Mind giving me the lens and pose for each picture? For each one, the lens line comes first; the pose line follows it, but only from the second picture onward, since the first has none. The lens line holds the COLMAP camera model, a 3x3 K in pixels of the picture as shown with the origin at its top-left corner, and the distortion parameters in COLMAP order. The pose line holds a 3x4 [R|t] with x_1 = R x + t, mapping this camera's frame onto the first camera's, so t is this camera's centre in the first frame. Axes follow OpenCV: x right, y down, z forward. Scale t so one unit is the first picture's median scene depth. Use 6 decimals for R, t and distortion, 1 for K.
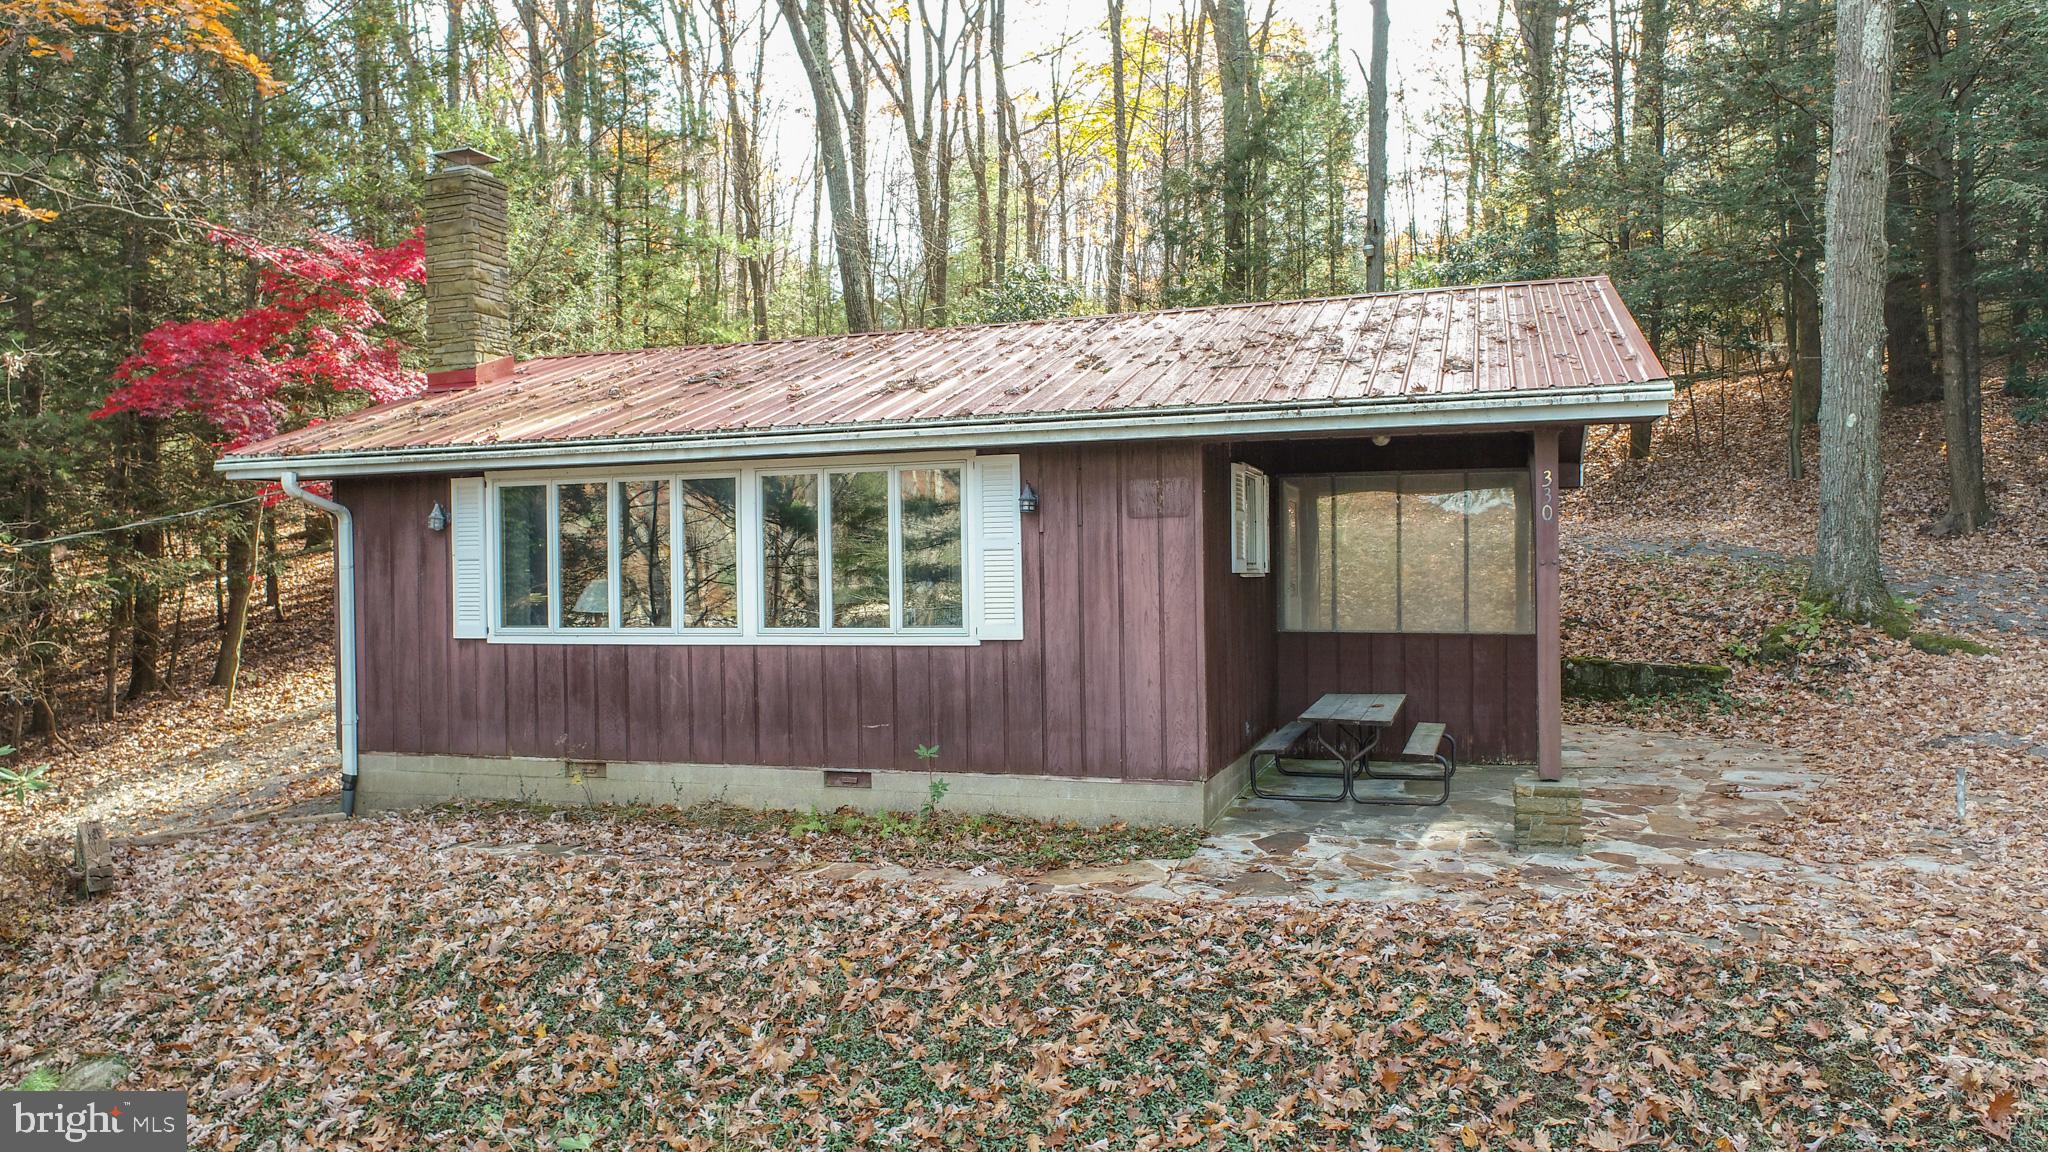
lens RADIAL K [[1363.7, 0, 1024.0], [0, 1363.7, 576.0], [0, 0, 1]] dist [-0.011915, -0.004055]
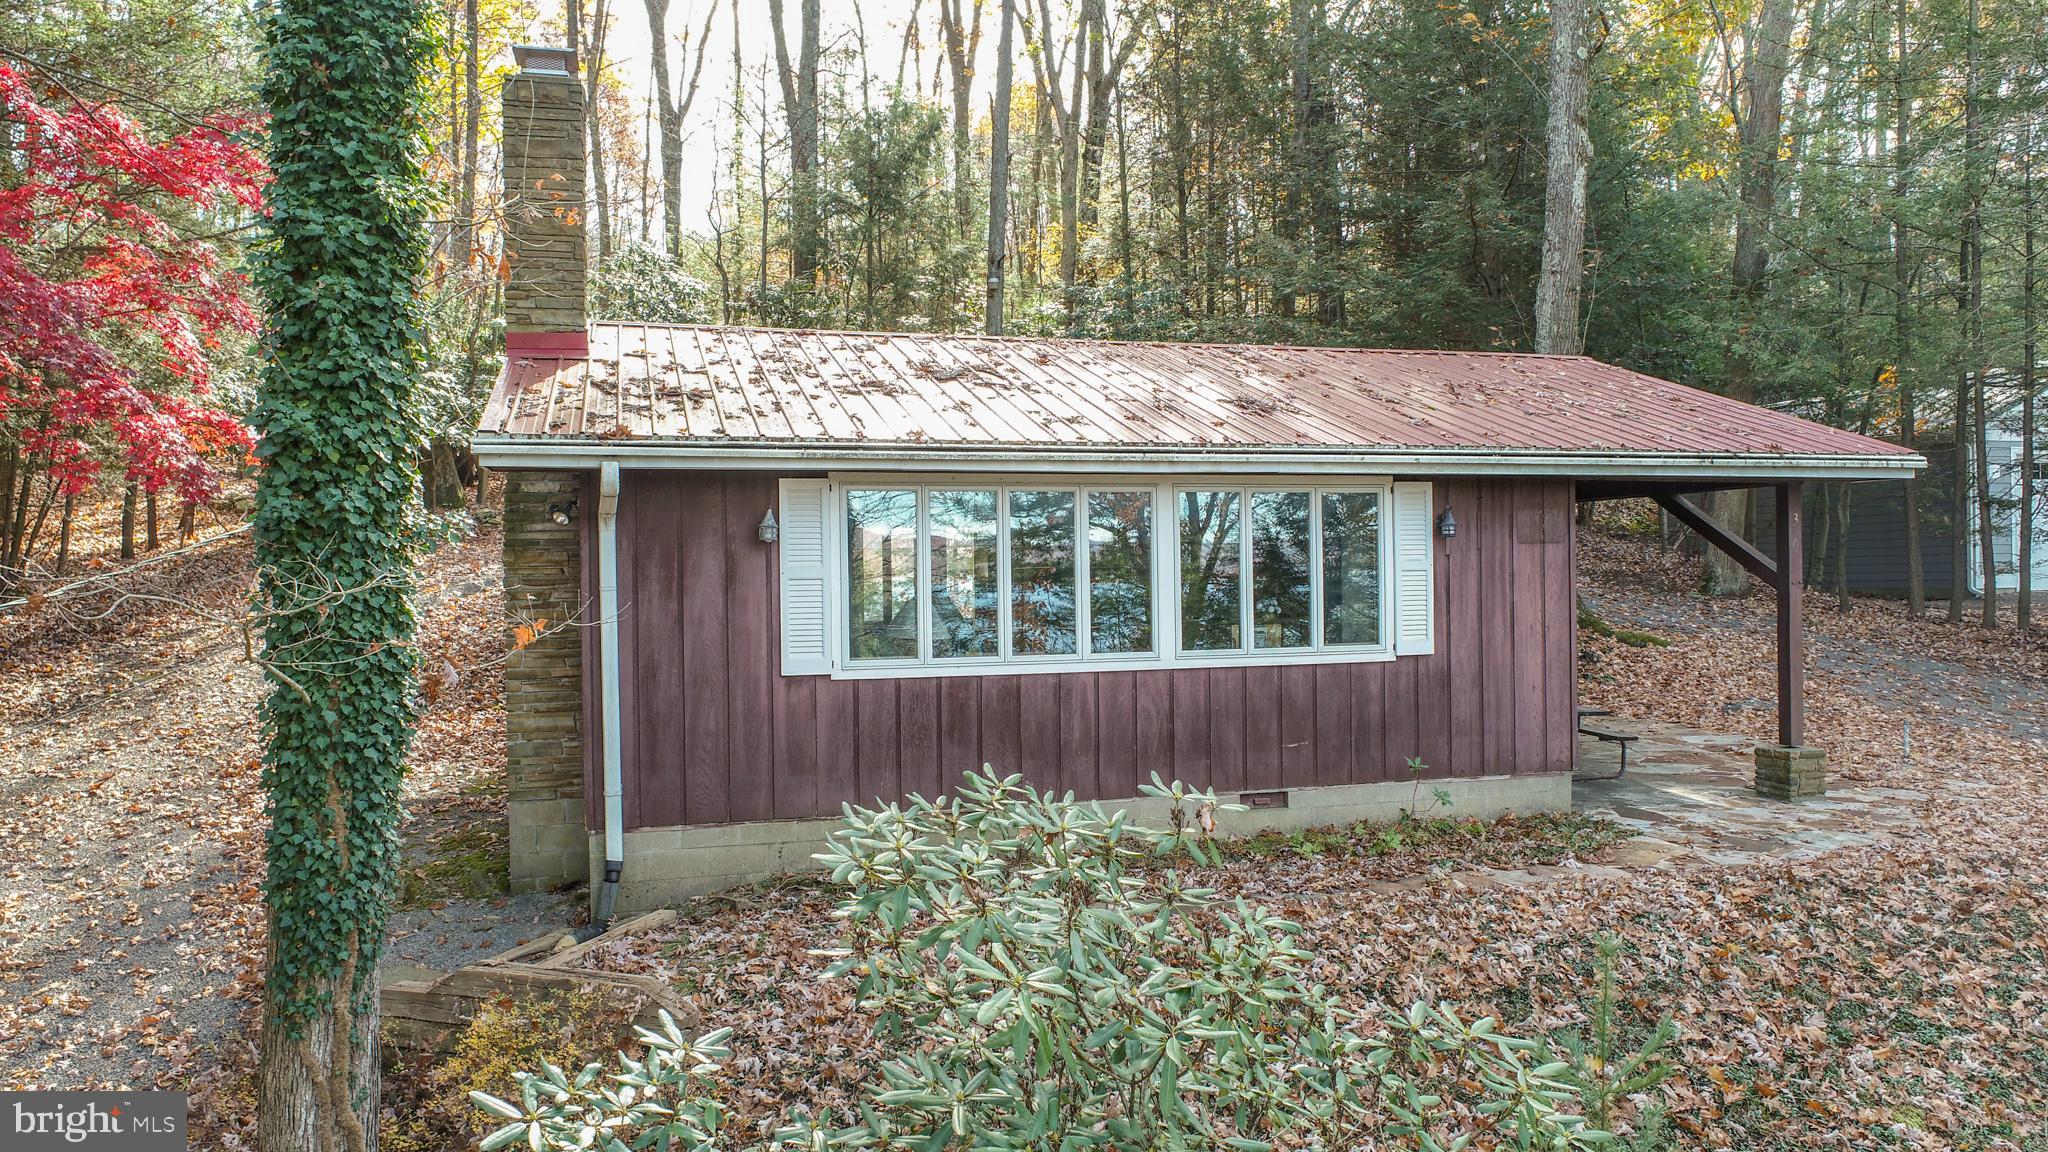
lens RADIAL K [[1394.8, 0, 1024.0], [0, 1394.8, 576.0], [0, 0, 1]] dist [-0.003010, 0.009315]
pose [[0.822827, 0.001490, 0.568290, -0.849176], [0.003951, 0.999957, -0.008342, -0.006920], [-0.568278, 0.009109, 0.822786, 0.259082]]
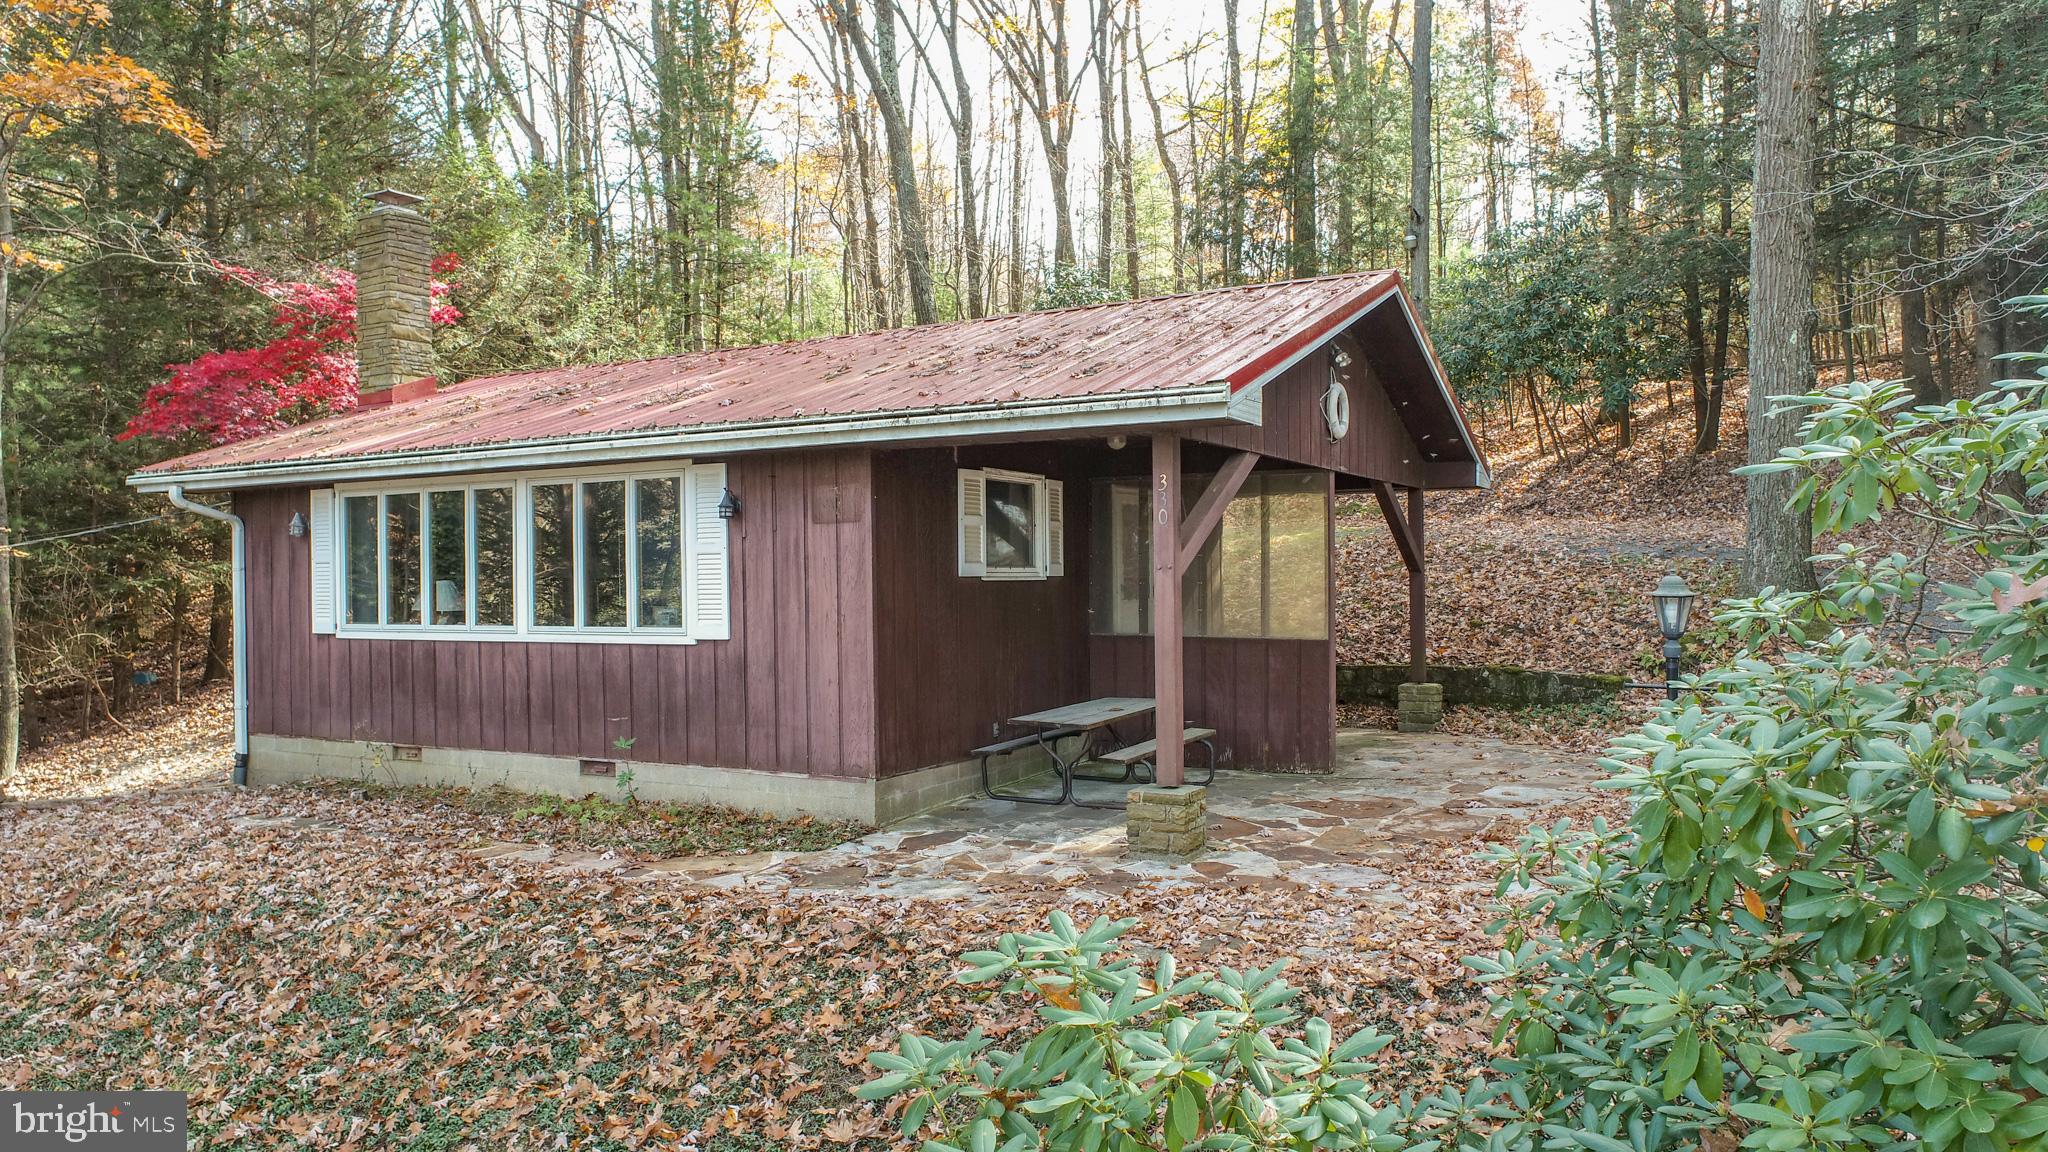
lens RADIAL K [[1363.7, 0, 1024.0], [0, 1363.7, 576.0], [0, 0, 1]] dist [-0.011915, -0.004055]
pose [[0.984880, 0.002150, -0.173222, 0.383888], [-0.002281, 0.999997, -0.000554, -0.002141], [0.173220, 0.000941, 0.984883, 0.004094]]
